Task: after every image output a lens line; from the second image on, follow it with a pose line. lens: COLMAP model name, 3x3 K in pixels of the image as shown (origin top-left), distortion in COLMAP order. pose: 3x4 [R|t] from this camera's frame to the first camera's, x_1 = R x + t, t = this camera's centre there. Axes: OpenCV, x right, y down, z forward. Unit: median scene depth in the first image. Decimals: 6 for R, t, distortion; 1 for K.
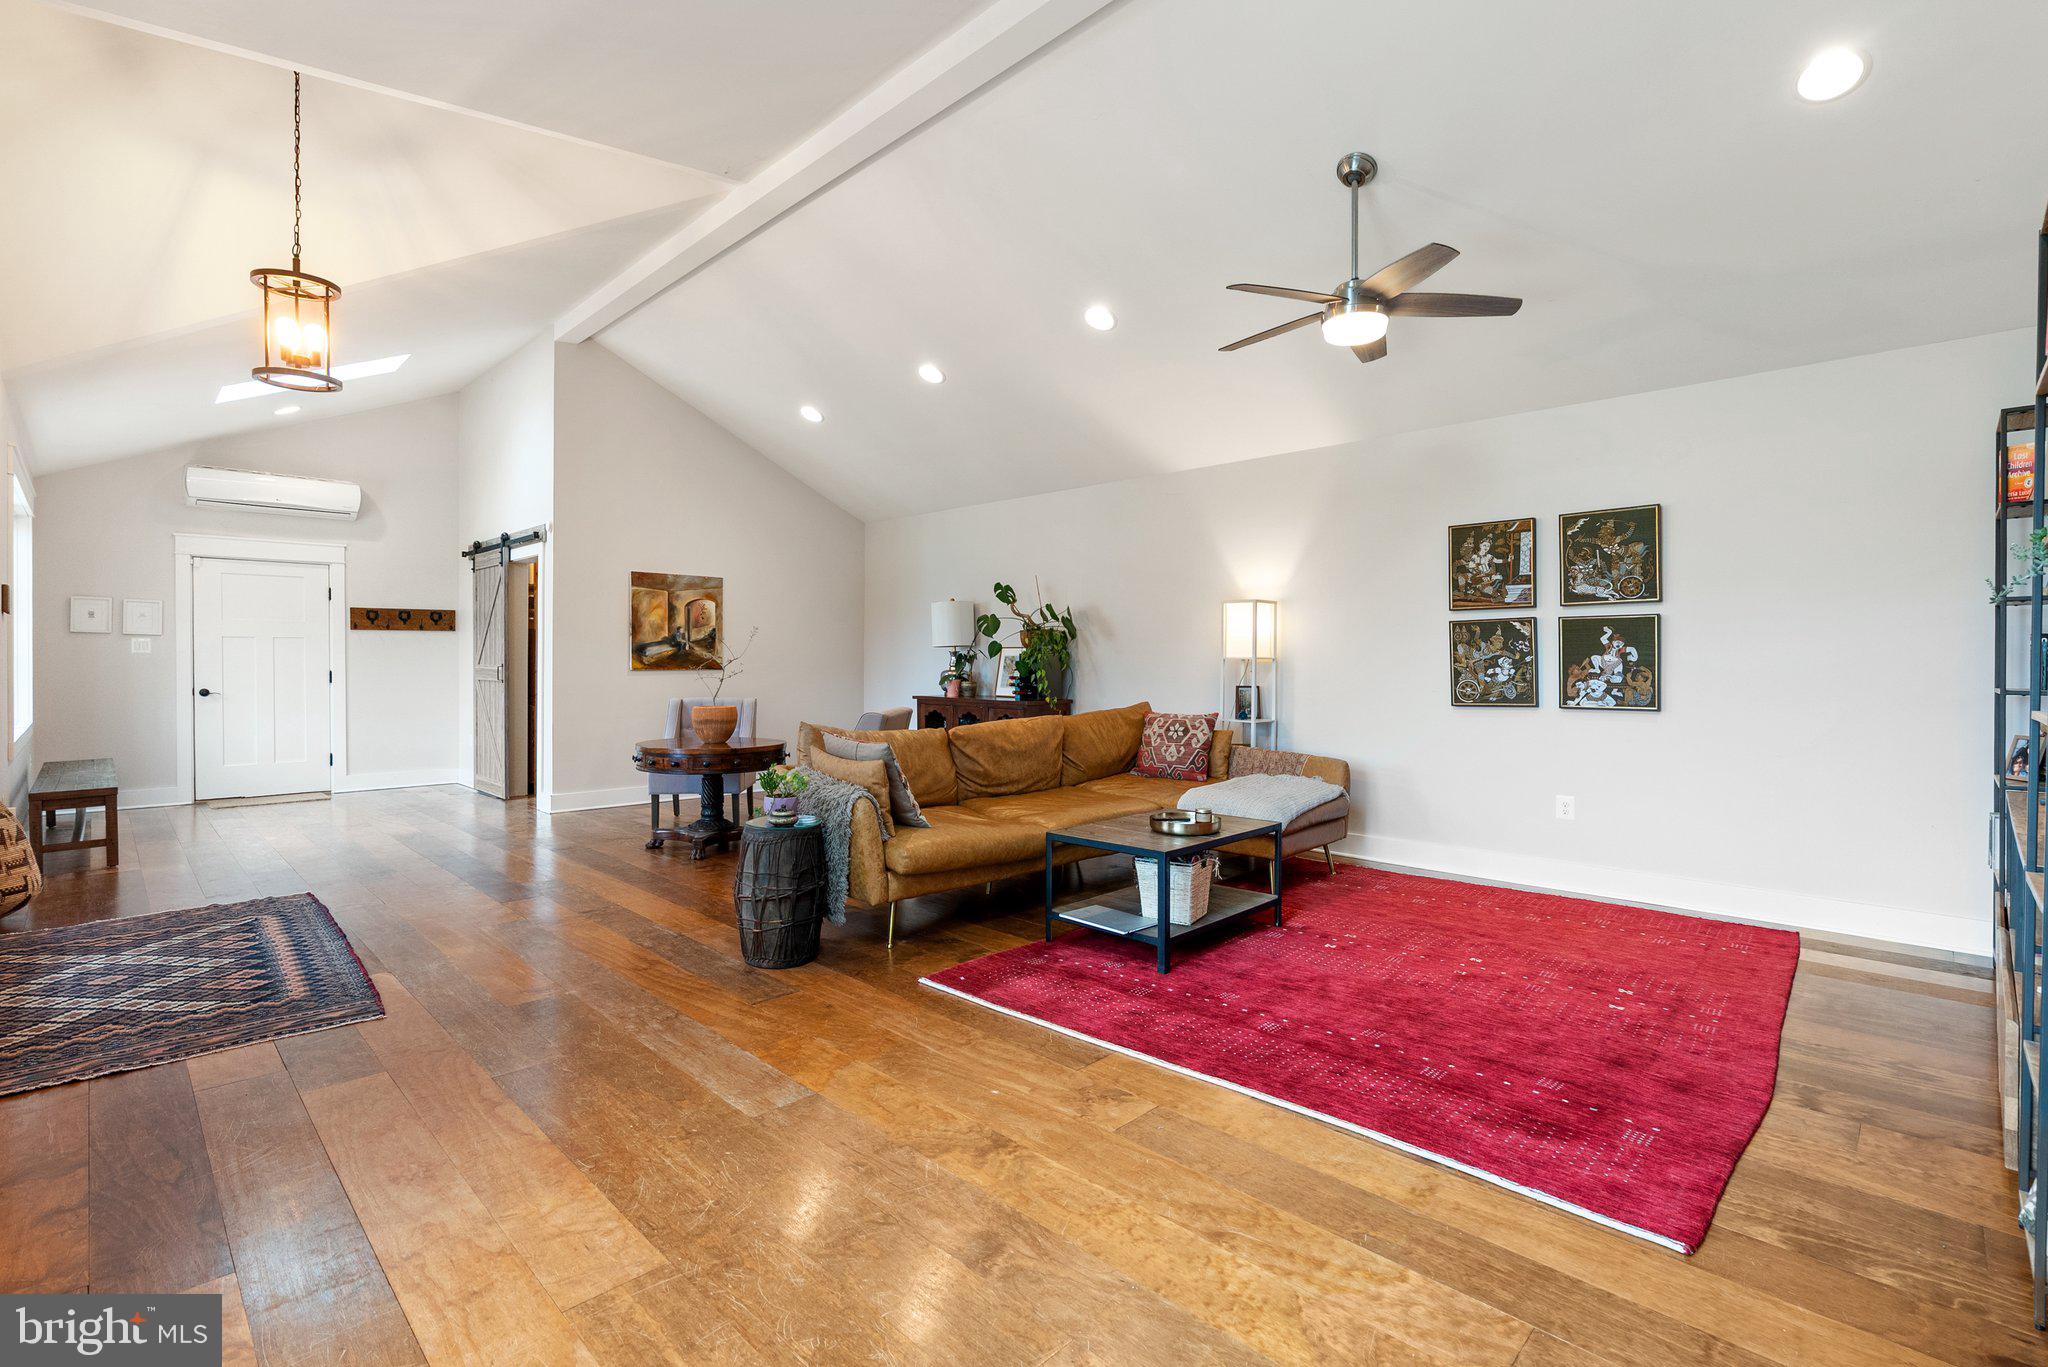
lens RADIAL K [[931.9, 0, 1019.5], [0, 931.9, 666.5], [0, 0, 1]] dist [-0.007675, 0.000554]
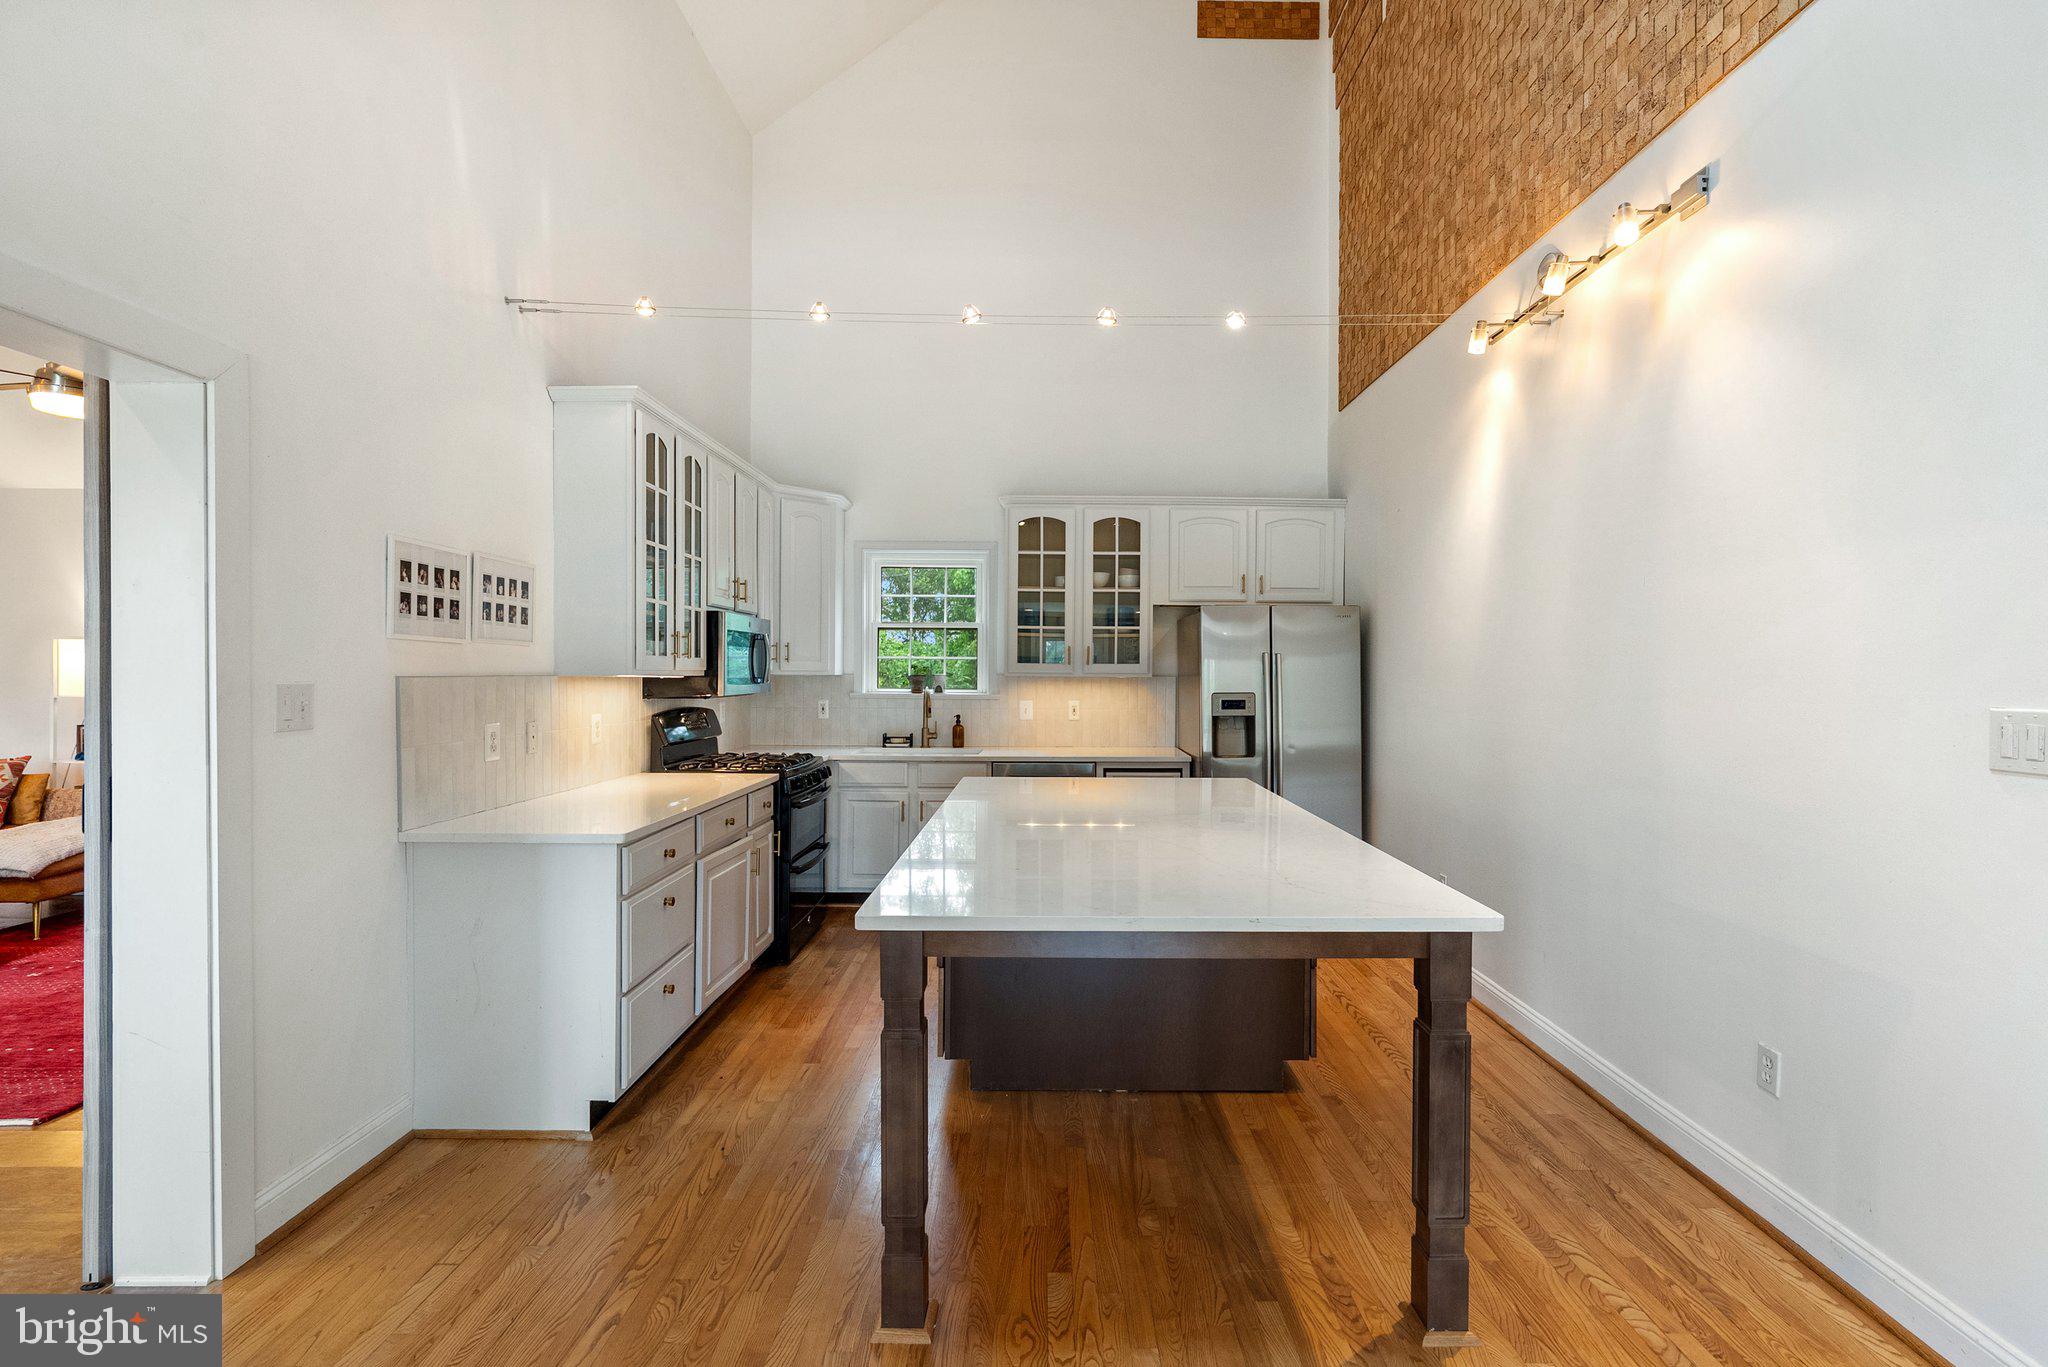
lens RADIAL K [[934.9, 0, 1036.9], [0, 934.9, 676.9], [0, 0, 1]] dist [-0.004317, 0.000981]
pose [[0.702546, -0.005469, 0.711617, 0.266704], [0.004239, 0.999985, 0.003500, -0.030934], [-0.711626, 0.000558, 0.702559, -0.412456]]
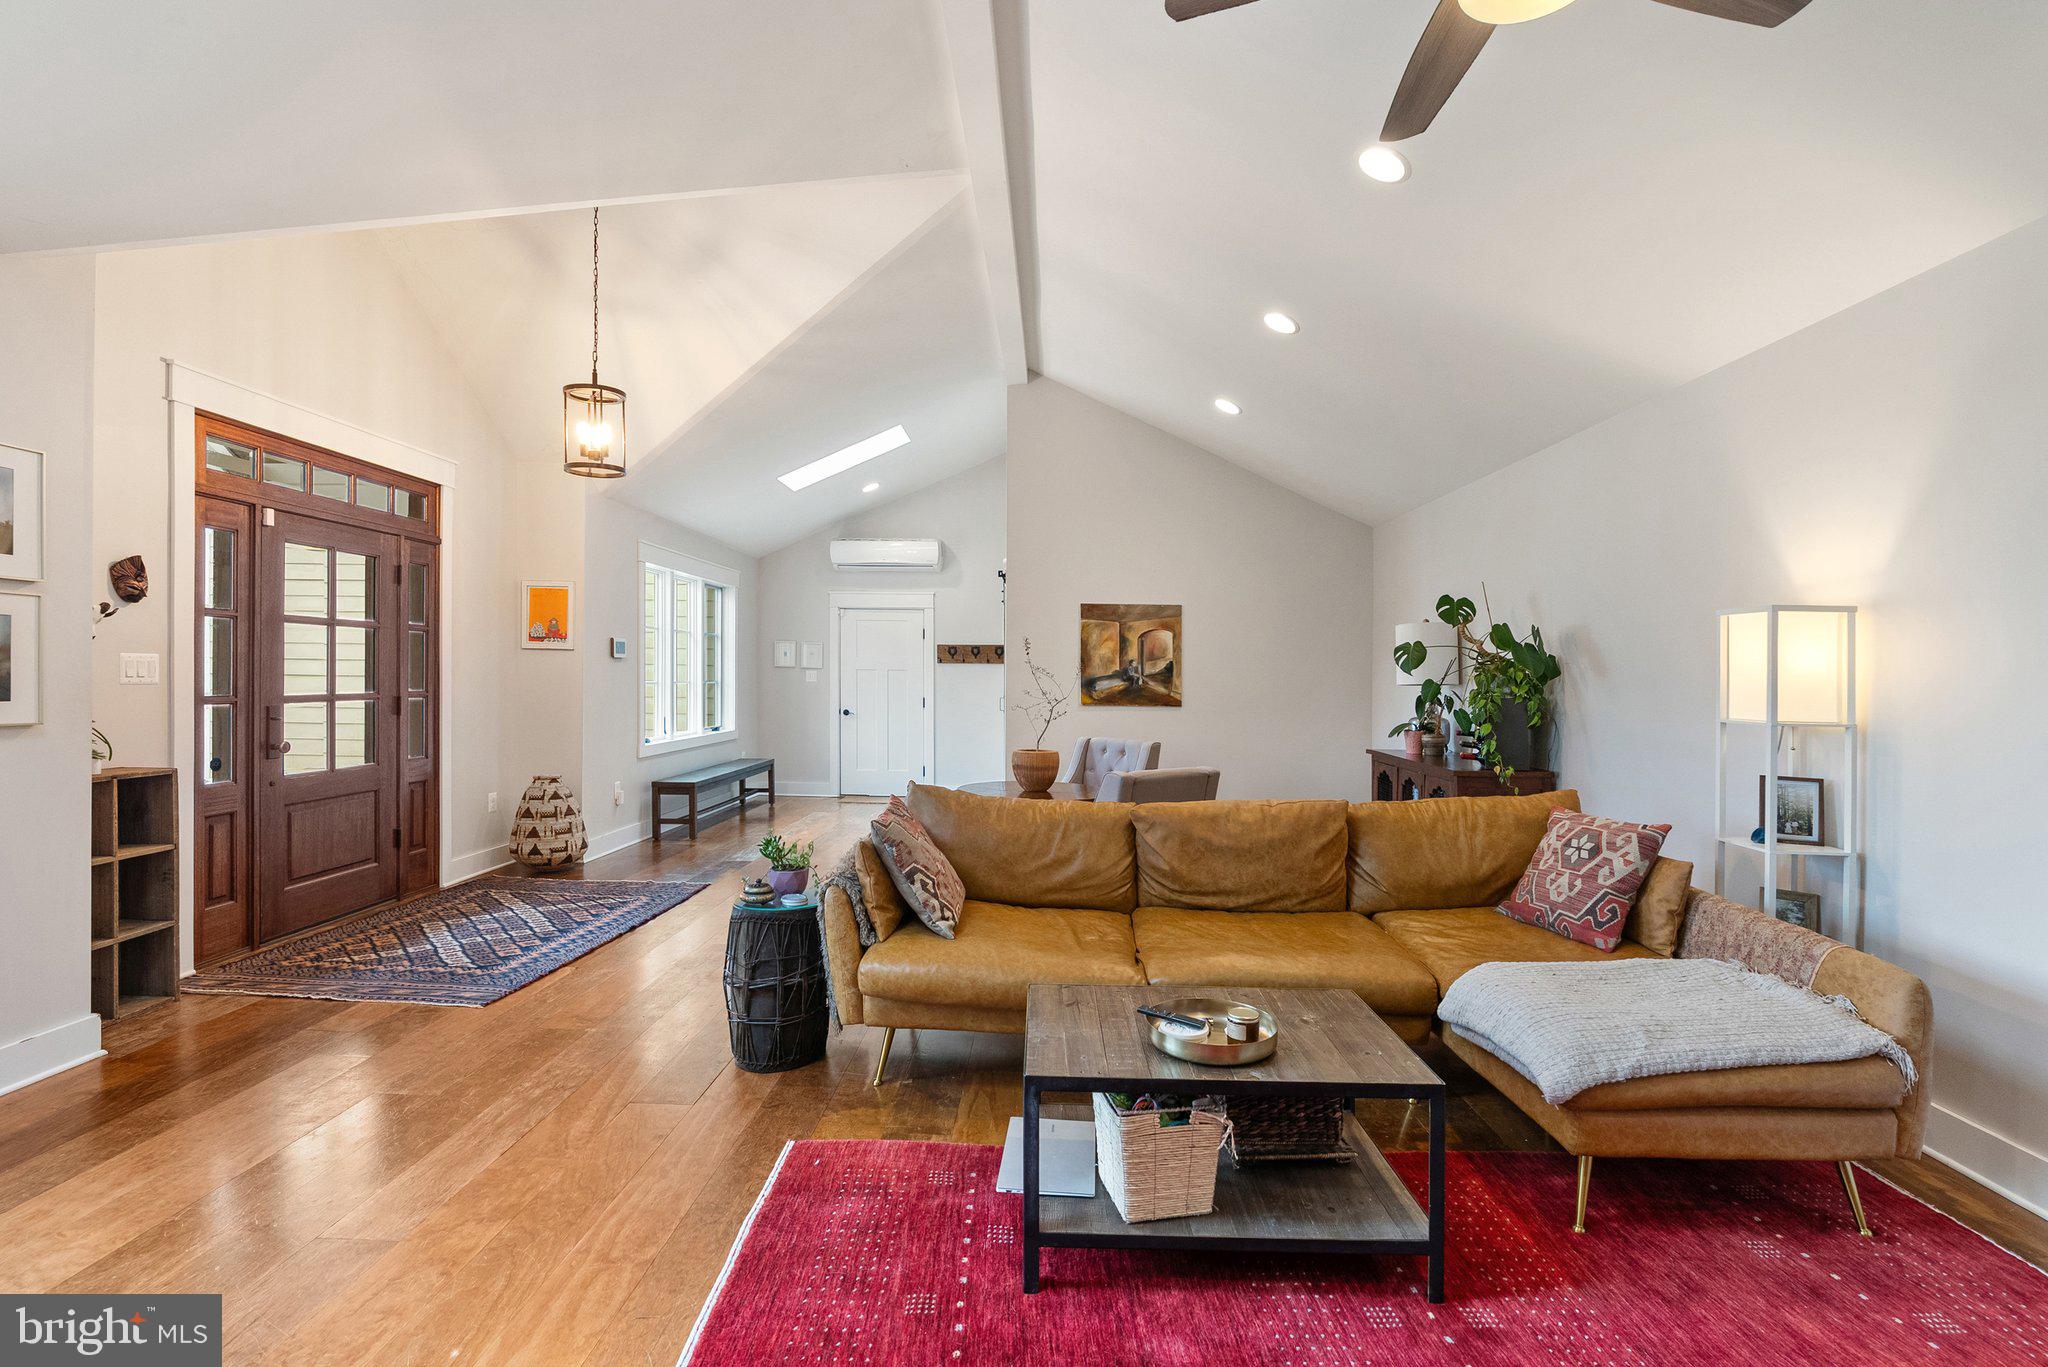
lens RADIAL K [[944.5, 0, 1023.6], [0, 944.5, 671.2], [0, 0, 1]] dist [-0.012269, 0.004228]
pose [[0.683648, 0.003366, -0.729804, 0.360261], [-0.018957, 0.999734, -0.013147, -0.023664], [0.729566, 0.022823, 0.683530, 0.381457]]
